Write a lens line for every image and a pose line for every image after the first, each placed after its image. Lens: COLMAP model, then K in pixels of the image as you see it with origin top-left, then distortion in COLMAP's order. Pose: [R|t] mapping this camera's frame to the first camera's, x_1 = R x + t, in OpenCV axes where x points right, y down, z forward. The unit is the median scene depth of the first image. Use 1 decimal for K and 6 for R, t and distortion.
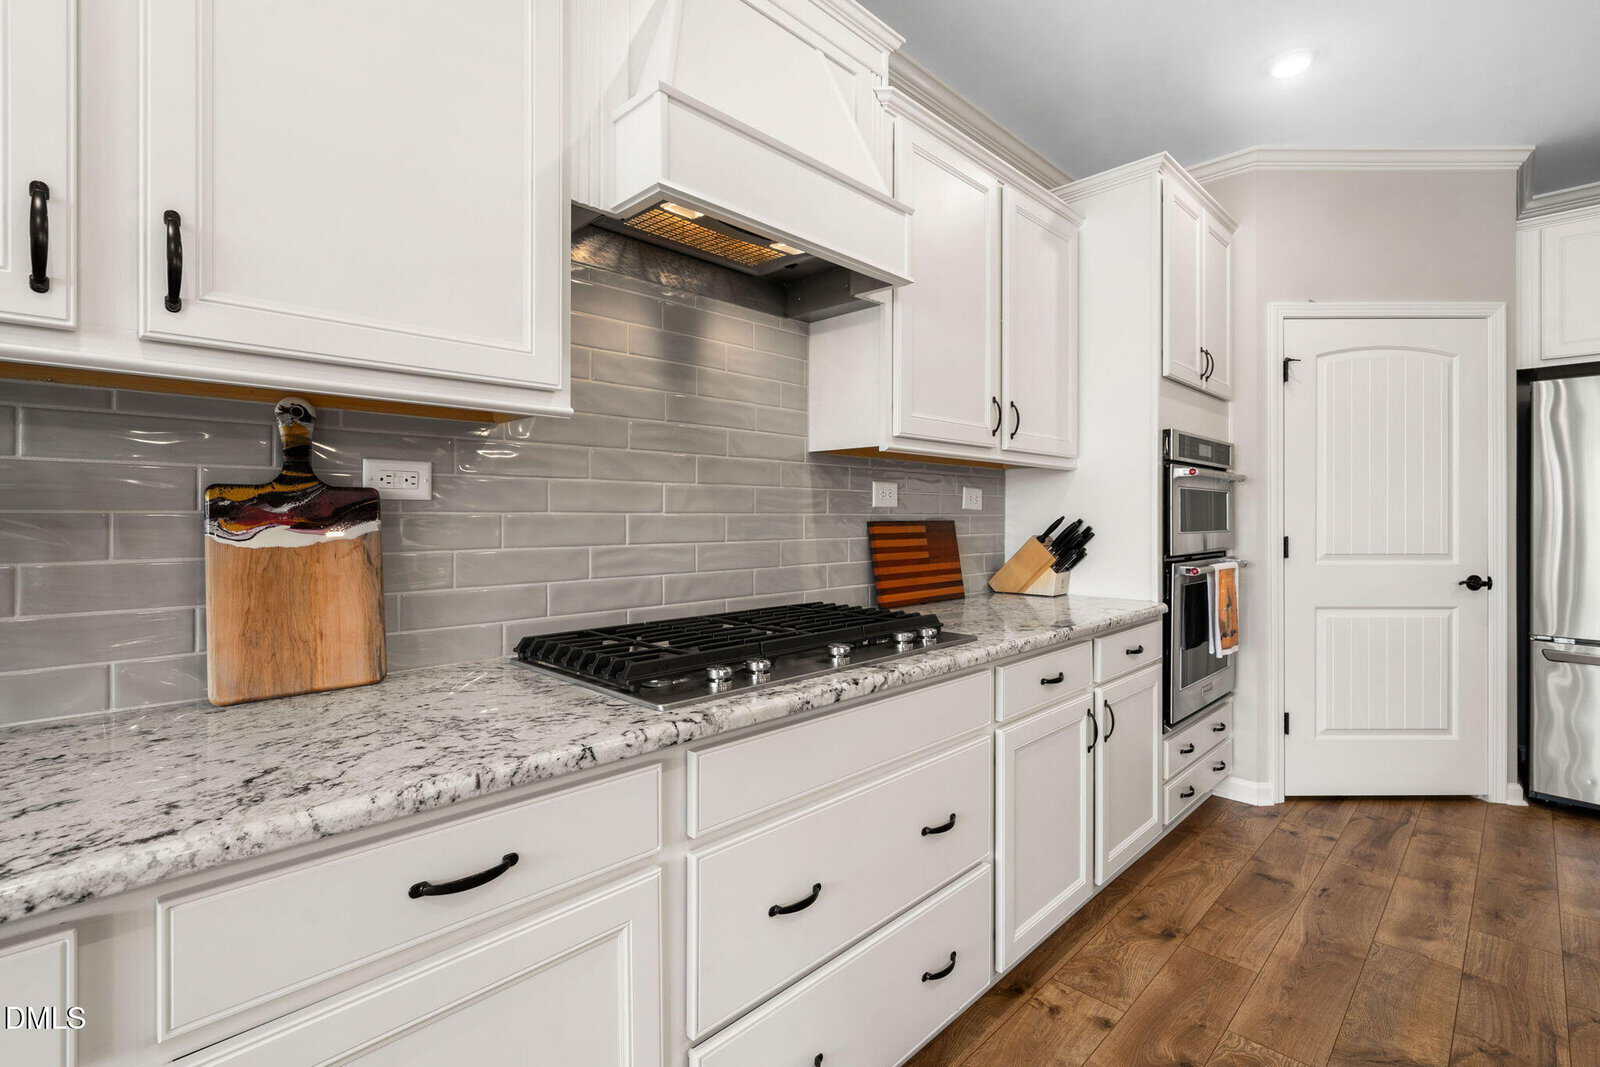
lens RADIAL K [[740.0, 0, 802.6], [0, 740.0, 513.4], [0, 0, 1]] dist [-0.002907, 0.003386]
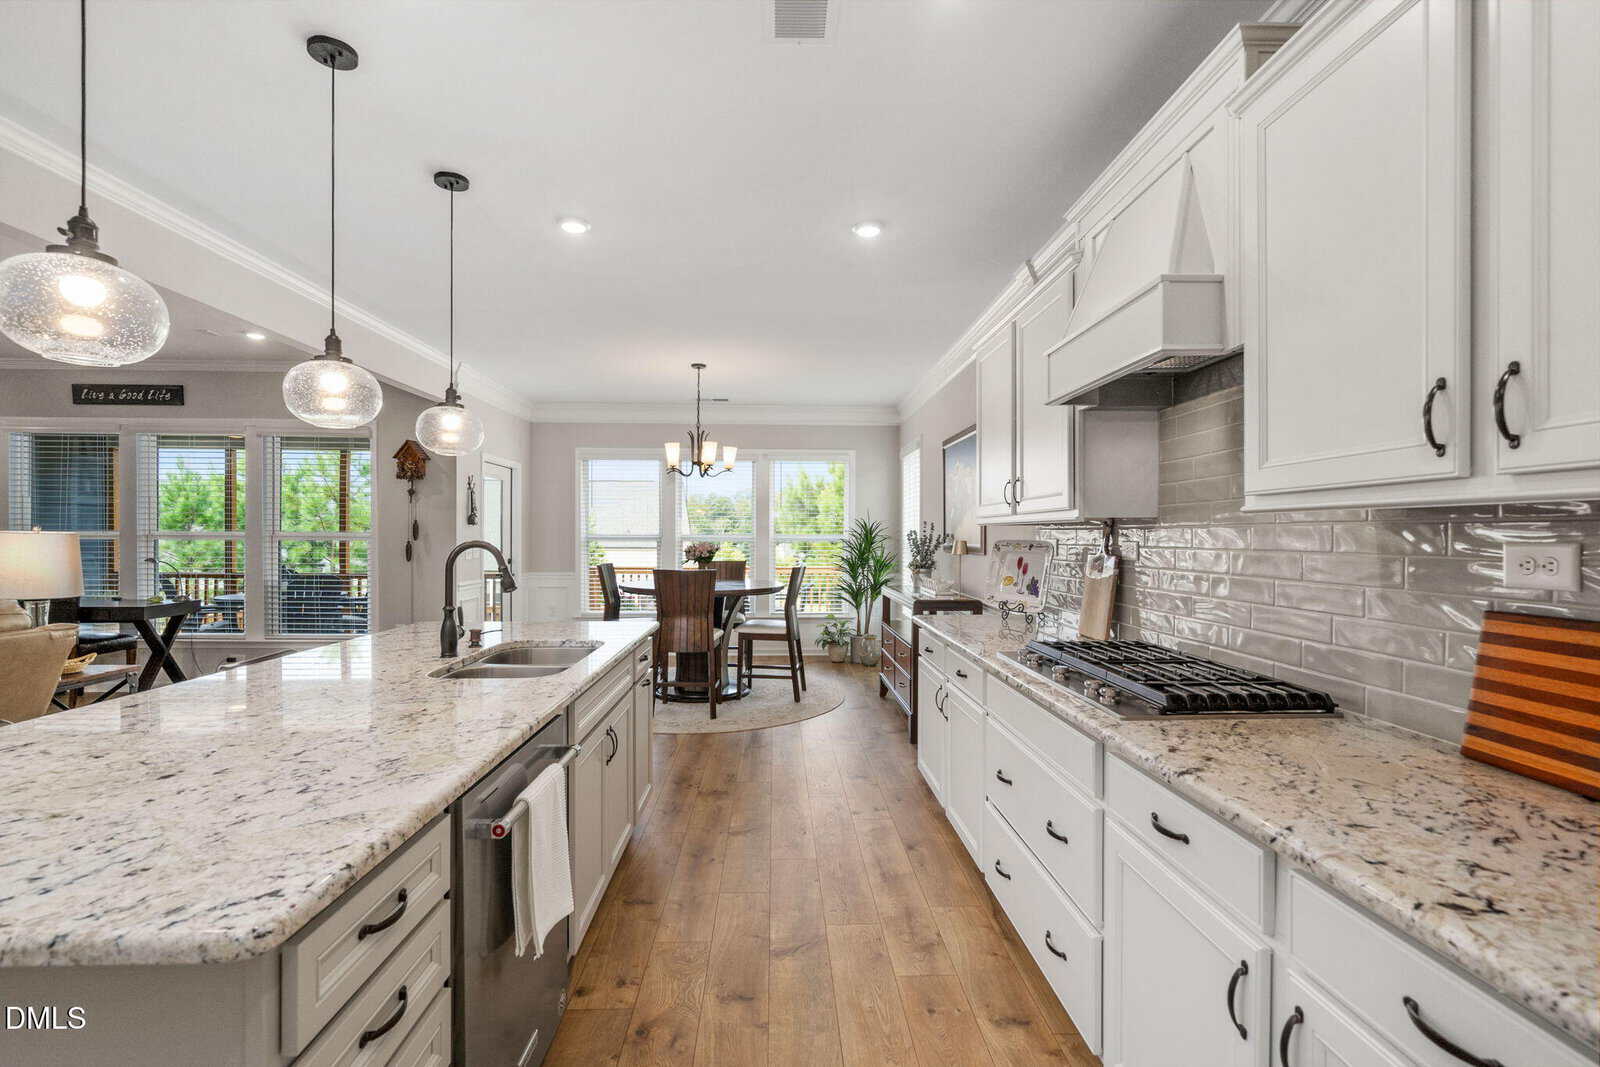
lens RADIAL K [[721.9, 0, 794.7], [0, 721.9, 537.7], [0, 0, 1]] dist [-0.005168, 0.001091]
pose [[-0.690908, 0.001731, -0.722941, 0.878461], [0.001931, 0.999998, 0.000549, -0.047810], [0.722940, -0.001017, -0.690910, 0.976680]]
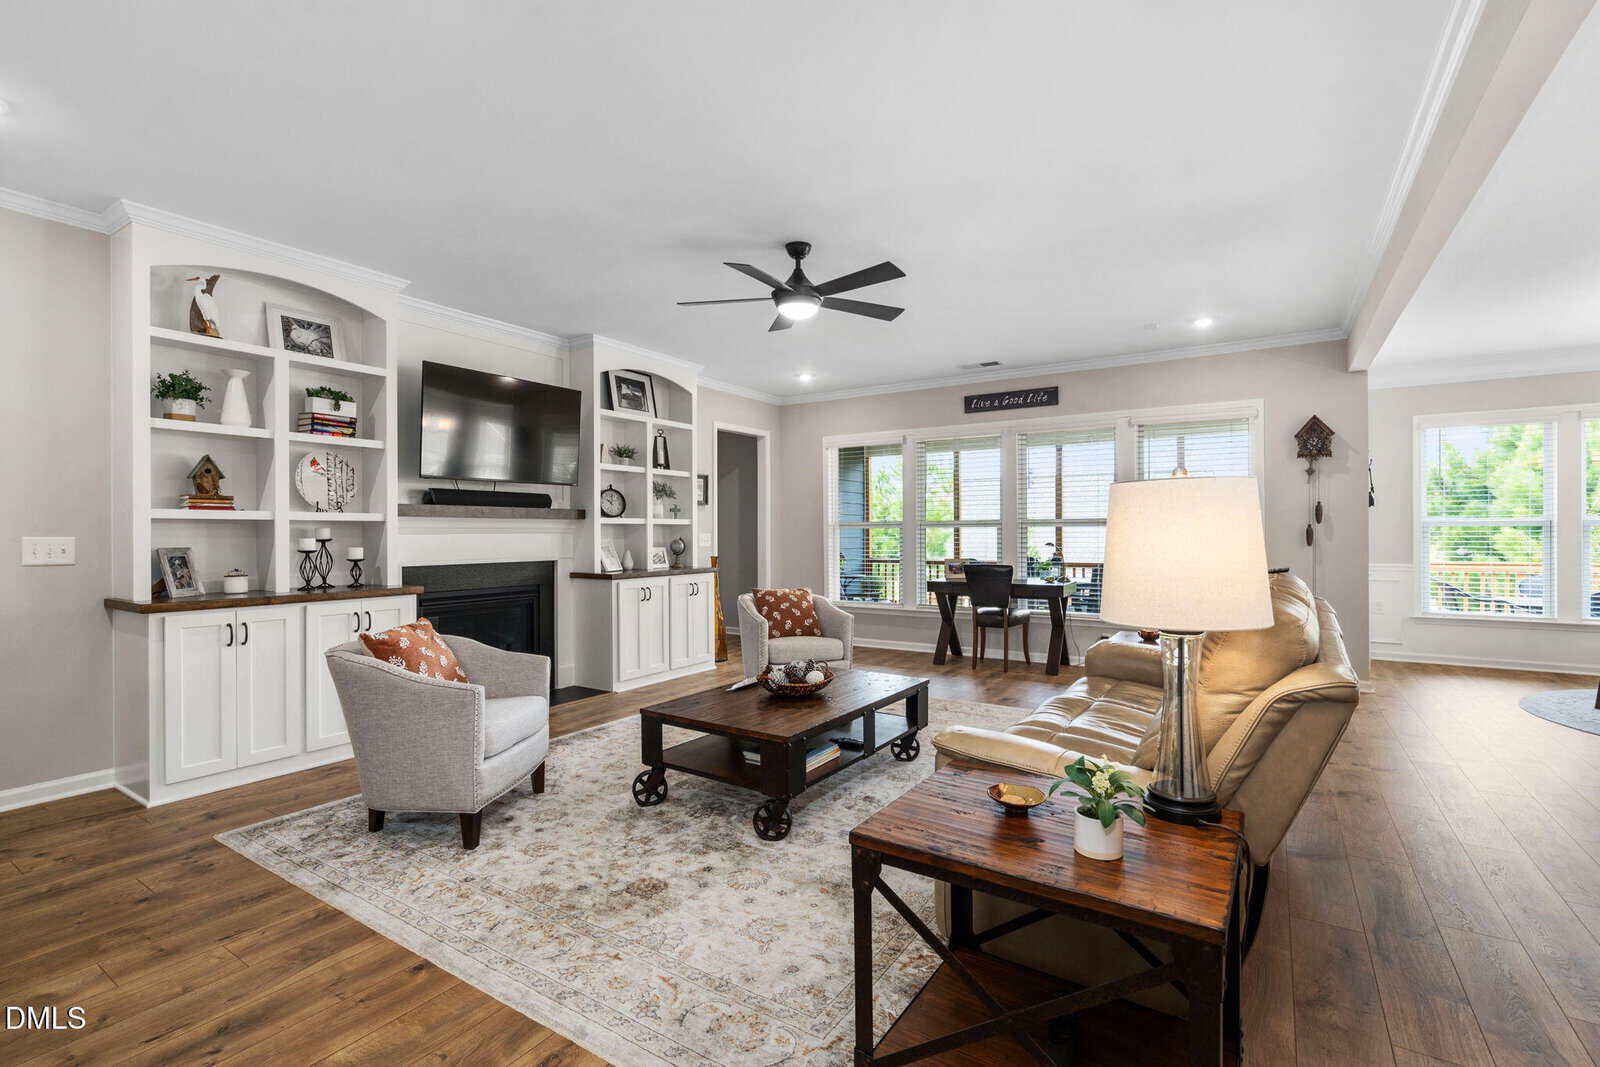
lens RADIAL K [[721.9, 0, 800.0], [0, 721.9, 535.5], [0, 0, 1]] dist [-0.005168, 0.001091]
pose [[-0.980748, 0.005958, -0.195185, 2.040460], [0.006250, 0.999980, -0.000877, -0.011297], [0.195176, -0.002080, -0.980766, 0.244961]]
